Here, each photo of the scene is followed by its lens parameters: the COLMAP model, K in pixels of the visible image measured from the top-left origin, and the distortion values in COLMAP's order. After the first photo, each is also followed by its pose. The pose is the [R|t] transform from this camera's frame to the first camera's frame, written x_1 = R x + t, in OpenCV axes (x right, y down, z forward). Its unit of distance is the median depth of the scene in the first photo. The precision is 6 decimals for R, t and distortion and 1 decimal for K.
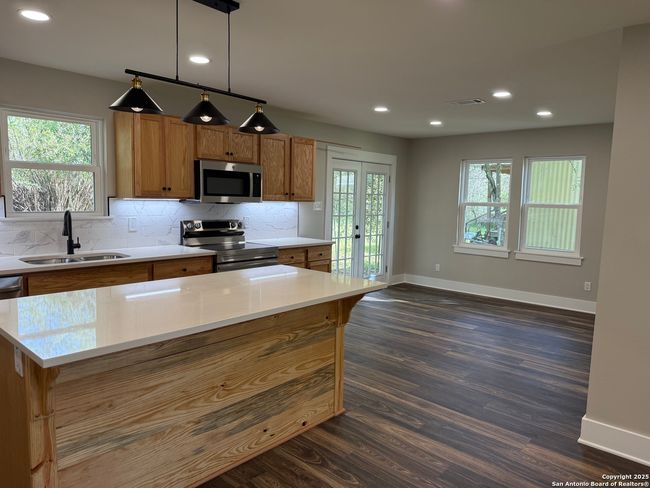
lens RADIAL K [[456.2, 0, 325.0], [0, 456.2, 244.0], [0, 0, 1]] dist [0.044431, -0.064839]
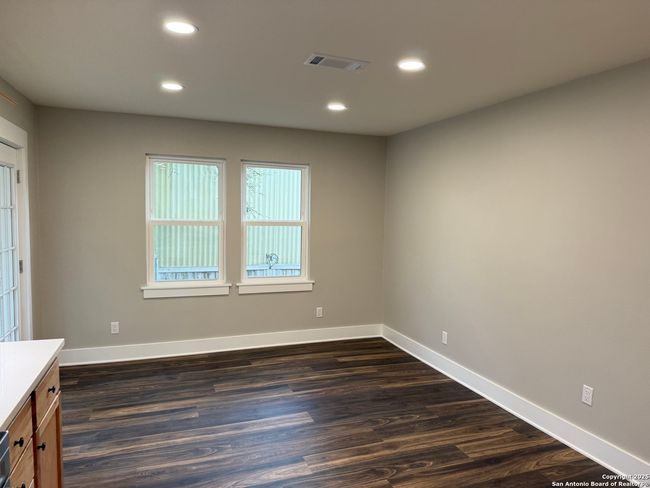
lens RADIAL K [[449.9, 0, 325.9], [0, 449.9, 249.8], [0, 0, 1]] dist [0.075366, -0.112876]
pose [[0.464715, -0.084175, 0.881450, -0.239716], [0.081266, 0.995324, 0.052205, -0.096703], [-0.881723, 0.047371, 0.469382, 0.749935]]
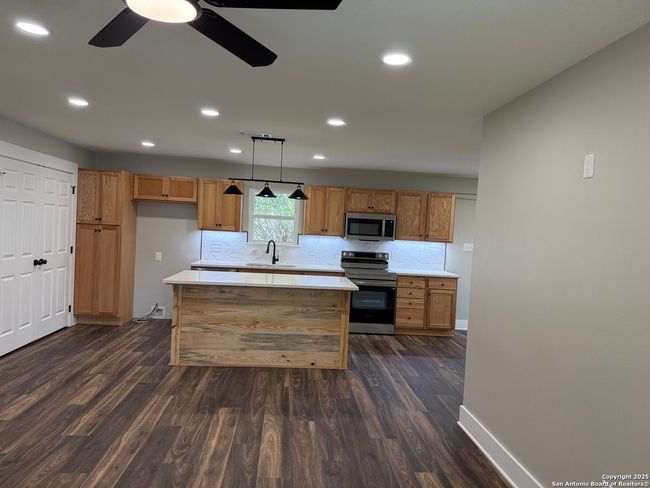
lens RADIAL K [[454.2, 0, 325.0], [0, 454.2, 244.0], [0, 0, 1]] dist [0.074599, -0.111891]
pose [[0.728421, 0.034883, -0.684241, 0.704633], [-0.104997, 0.992589, -0.061173, 0.027087], [0.677036, 0.116402, 0.726686, -0.162567]]
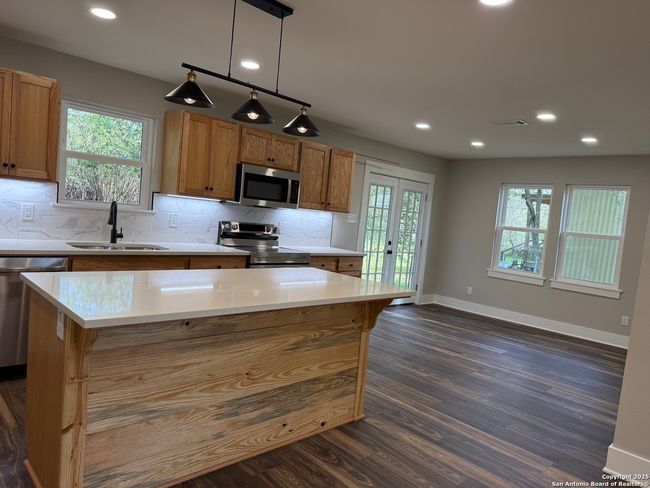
lens RADIAL K [[454.7, 0, 327.6], [0, 454.7, 247.6], [0, 0, 1]] dist [0.072688, -0.115204]
pose [[0.995002, 0.075456, -0.065396, 0.000770], [-0.077629, 0.996489, -0.031348, 0.022811], [0.062801, 0.036268, 0.997367, -0.010395]]
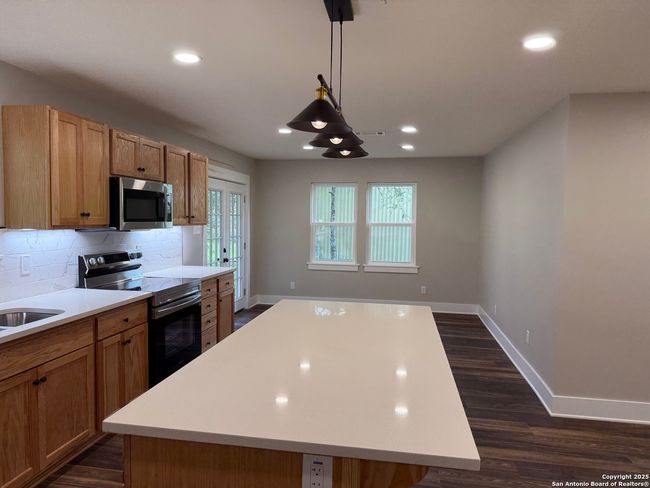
lens RADIAL K [[454.2, 0, 325.0], [0, 454.2, 244.0], [0, 0, 1]] dist [0.074599, -0.111891]
pose [[0.844610, -0.042209, 0.533716, -0.376866], [0.060573, 0.998020, -0.016930, -0.032432], [-0.531944, 0.046628, 0.845495, 0.149231]]
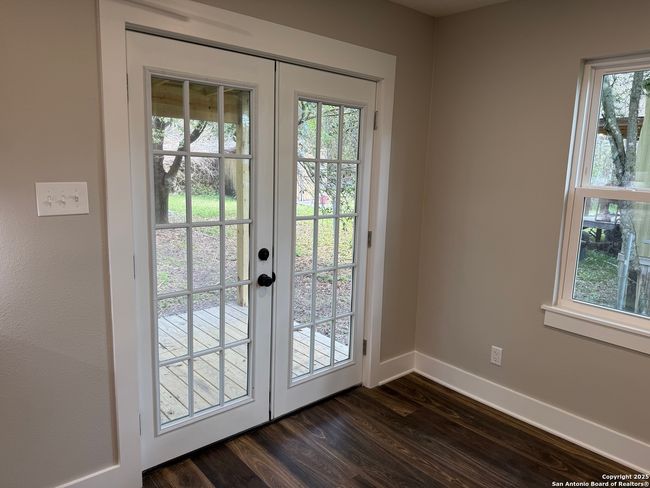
lens RADIAL K [[454.2, 0, 325.0], [0, 454.2, 244.0], [0, 0, 1]] dist [0.074599, -0.111891]
pose [[0.993638, 0.033687, -0.107468, 0.229846], [-0.026514, 0.997367, 0.067493, -0.103653], [0.109459, -0.064214, 0.991915, 0.980432]]
